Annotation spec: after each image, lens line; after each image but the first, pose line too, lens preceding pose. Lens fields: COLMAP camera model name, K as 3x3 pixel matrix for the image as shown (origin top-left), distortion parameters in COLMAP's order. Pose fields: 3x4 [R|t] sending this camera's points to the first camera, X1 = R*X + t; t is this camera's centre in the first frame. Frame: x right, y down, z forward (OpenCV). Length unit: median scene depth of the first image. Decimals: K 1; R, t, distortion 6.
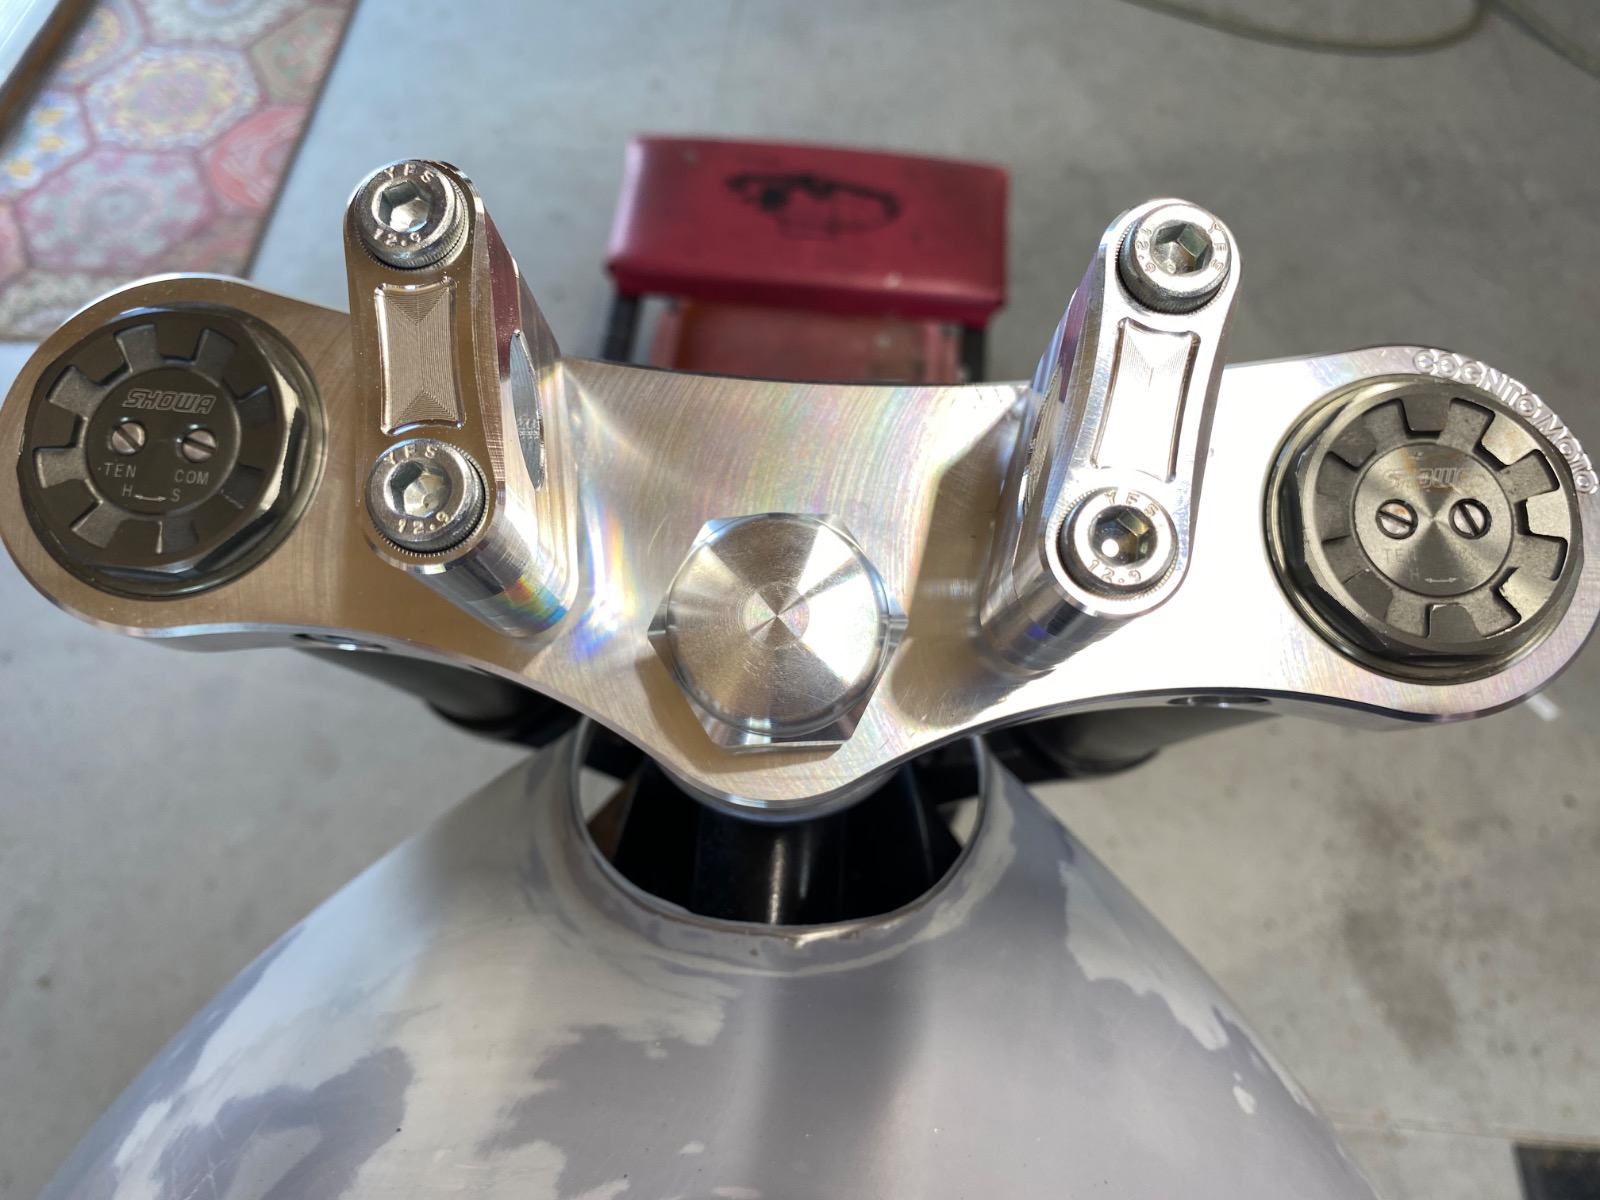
lens RADIAL K [[1163.9, 0, 800.0], [0, 1163.9, 600.0], [0, 0, 1]] dist [-0.003256, -0.090535]
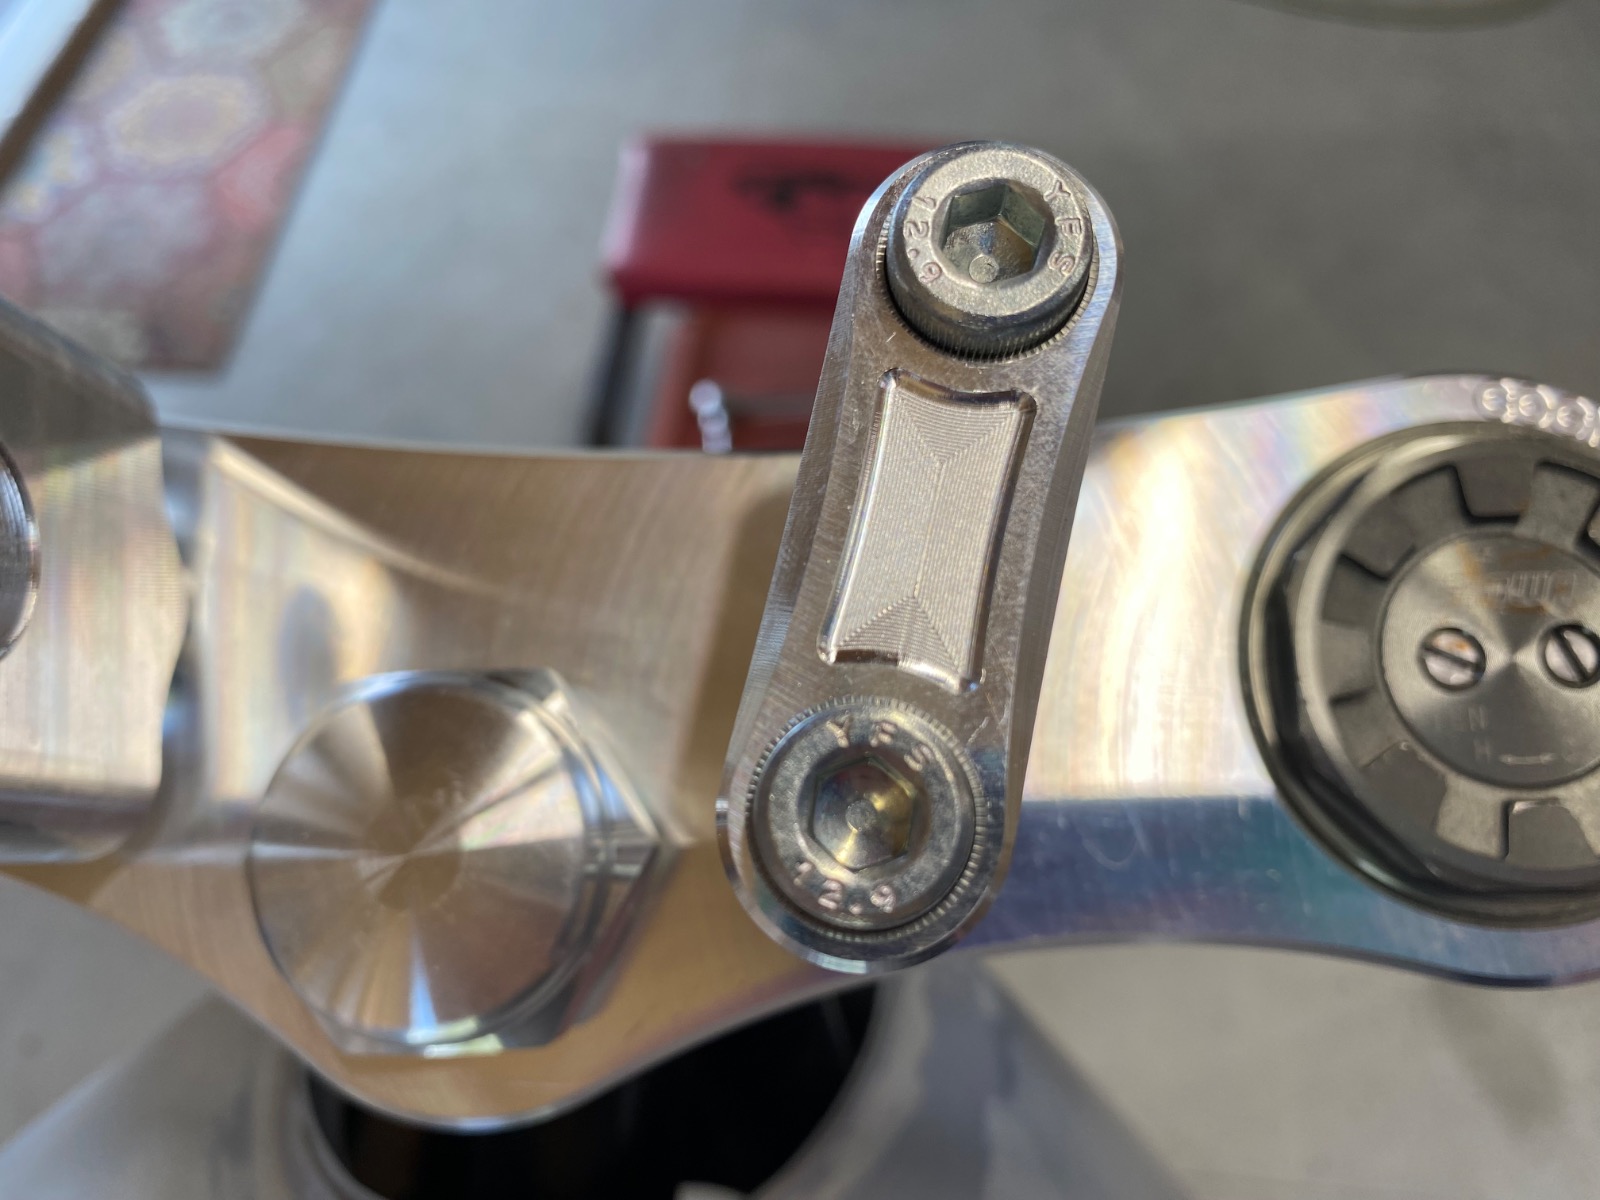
lens RADIAL K [[1198.7, 0, 851.8], [0, 1198.7, 606.3], [0, 0, 1]] dist [-0.055823, 0.027490]
pose [[0.999562, -0.026242, -0.013714, 0.201862], [0.026164, 0.999641, -0.005814, -0.102584], [0.013861, 0.005453, 0.999889, 0.355777]]
